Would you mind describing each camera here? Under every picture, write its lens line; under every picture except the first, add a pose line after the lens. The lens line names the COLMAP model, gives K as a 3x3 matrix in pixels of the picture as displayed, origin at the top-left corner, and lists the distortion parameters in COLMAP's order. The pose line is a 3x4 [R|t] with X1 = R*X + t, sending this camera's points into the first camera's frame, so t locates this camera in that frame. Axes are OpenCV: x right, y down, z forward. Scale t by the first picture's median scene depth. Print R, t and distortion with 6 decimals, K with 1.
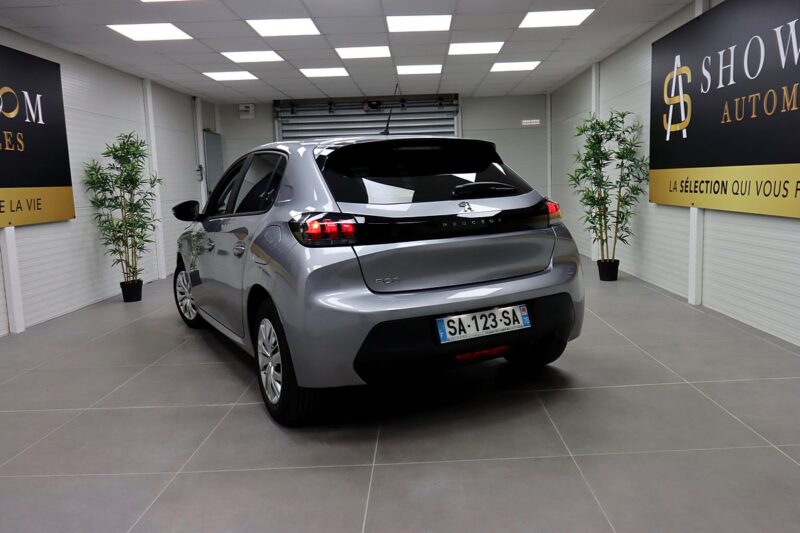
lens RADIAL K [[632.7, 0, 402.5], [0, 632.7, 259.0], [0, 0, 1]] dist [0.015775, -0.008245]
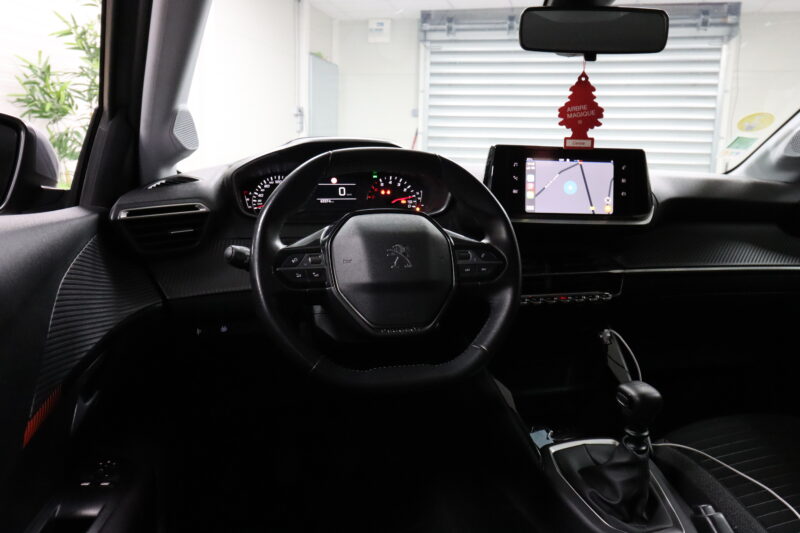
lens RADIAL K [[632.7, 0, 402.5], [0, 632.7, 259.0], [0, 0, 1]] dist [0.015775, -0.008245]
pose [[0.977355, 0.089663, -0.191669, -0.082230], [-0.083228, 0.995671, 0.041382, -0.030653], [0.194549, -0.024492, 0.980587, 0.386106]]
